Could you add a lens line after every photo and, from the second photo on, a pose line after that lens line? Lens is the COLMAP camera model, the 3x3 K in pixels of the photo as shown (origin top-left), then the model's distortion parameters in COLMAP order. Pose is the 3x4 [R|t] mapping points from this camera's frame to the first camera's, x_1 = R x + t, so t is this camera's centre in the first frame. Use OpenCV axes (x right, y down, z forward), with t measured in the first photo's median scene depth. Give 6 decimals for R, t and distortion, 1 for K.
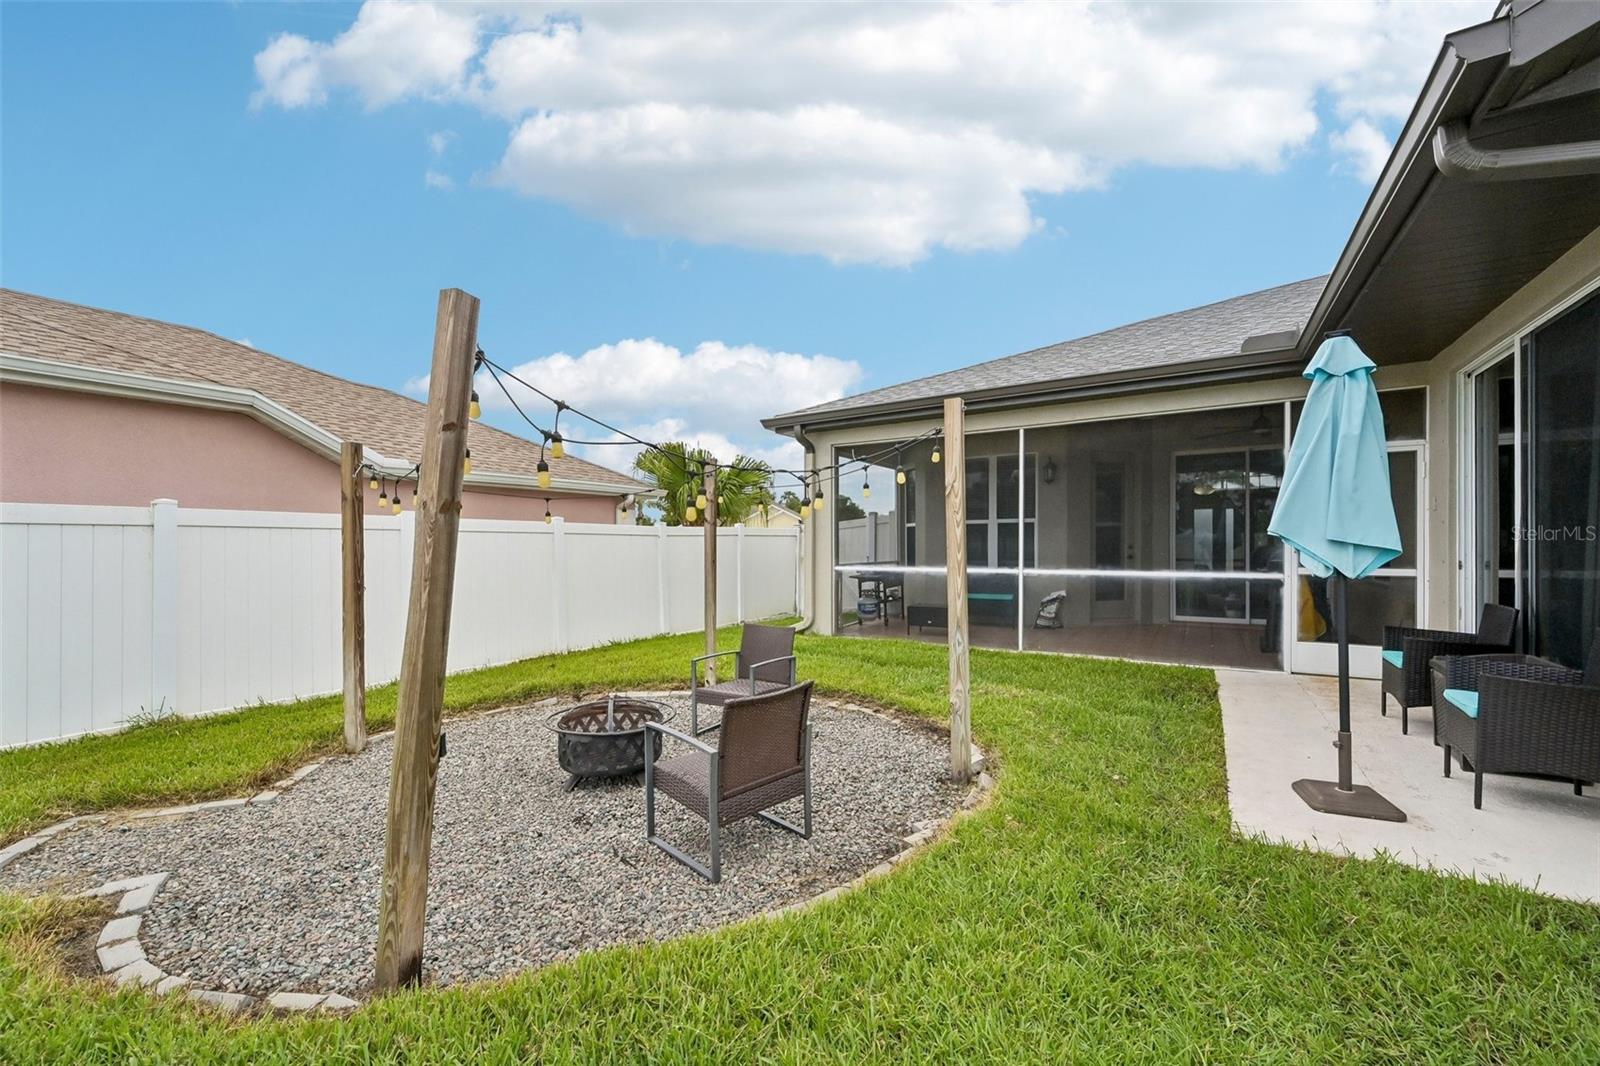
lens RADIAL K [[621.2, 0, 800.0], [0, 621.2, 533.0], [0, 0, 1]] dist [-0.000318, -0.000030]
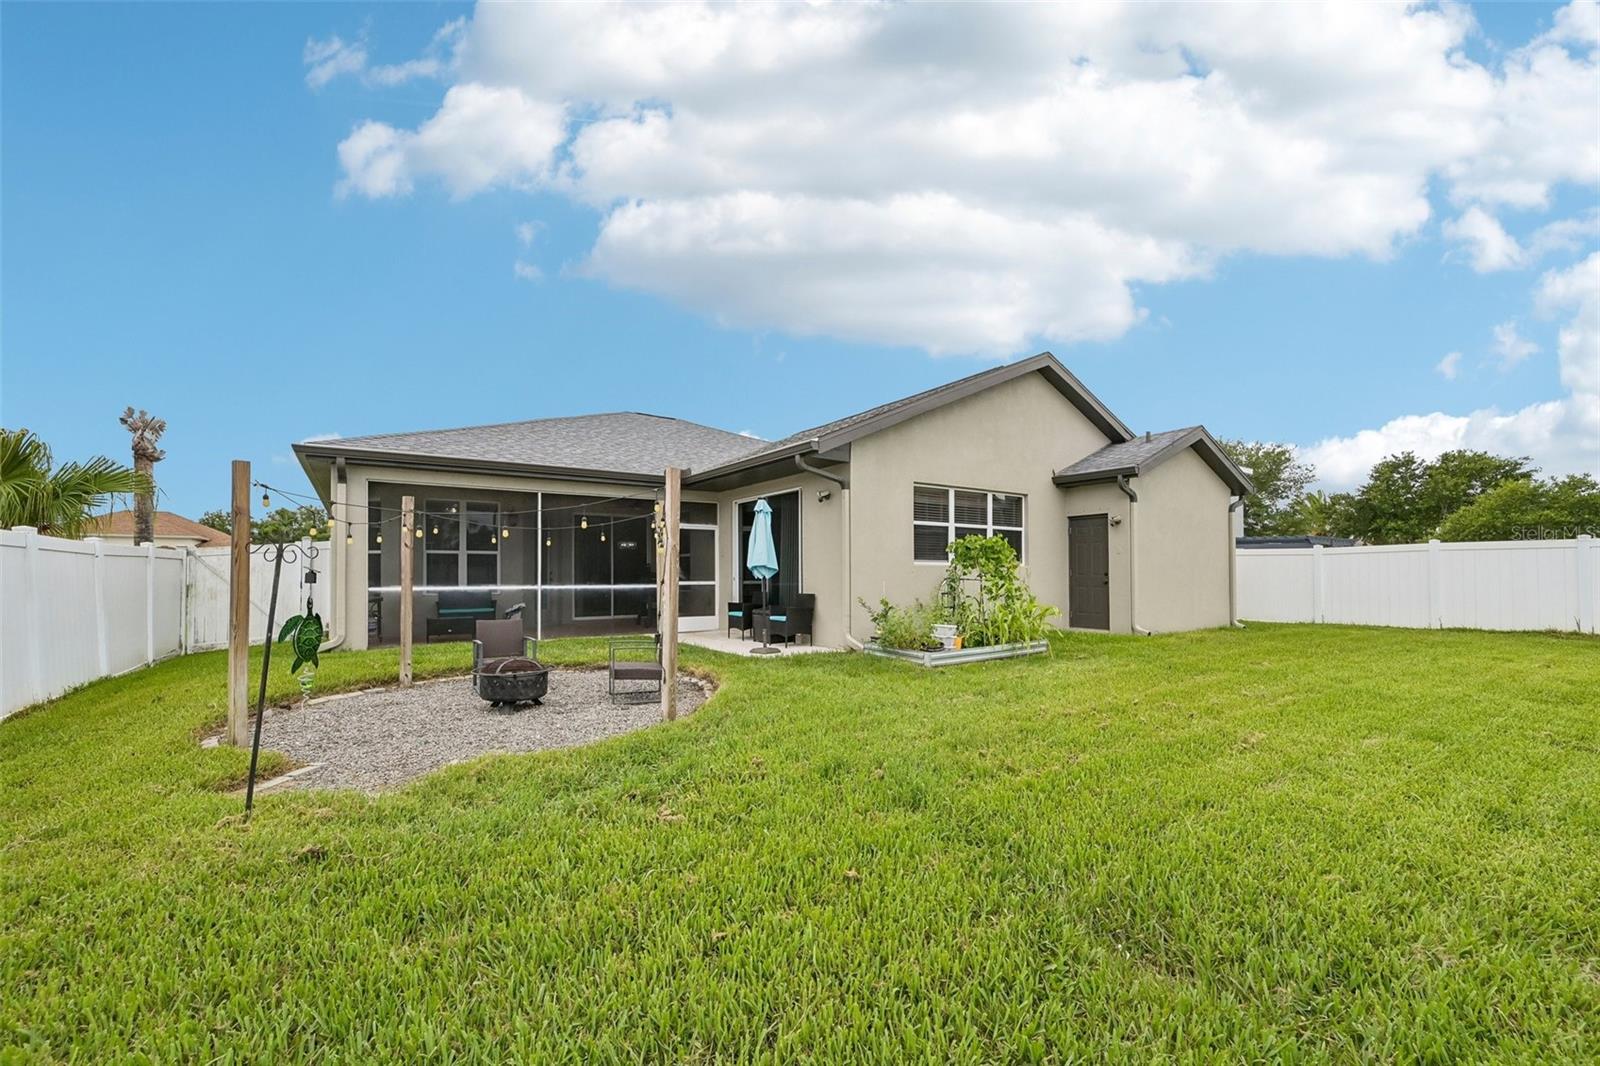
lens RADIAL K [[621.2, 0, 800.0], [0, 621.2, 533.0], [0, 0, 1]] dist [-0.000318, -0.000030]
pose [[0.444637, 0.057646, 0.893854, -0.719478], [-0.032467, 0.998308, -0.048232, -0.018164], [-0.895122, -0.007575, 0.445757, -0.241721]]
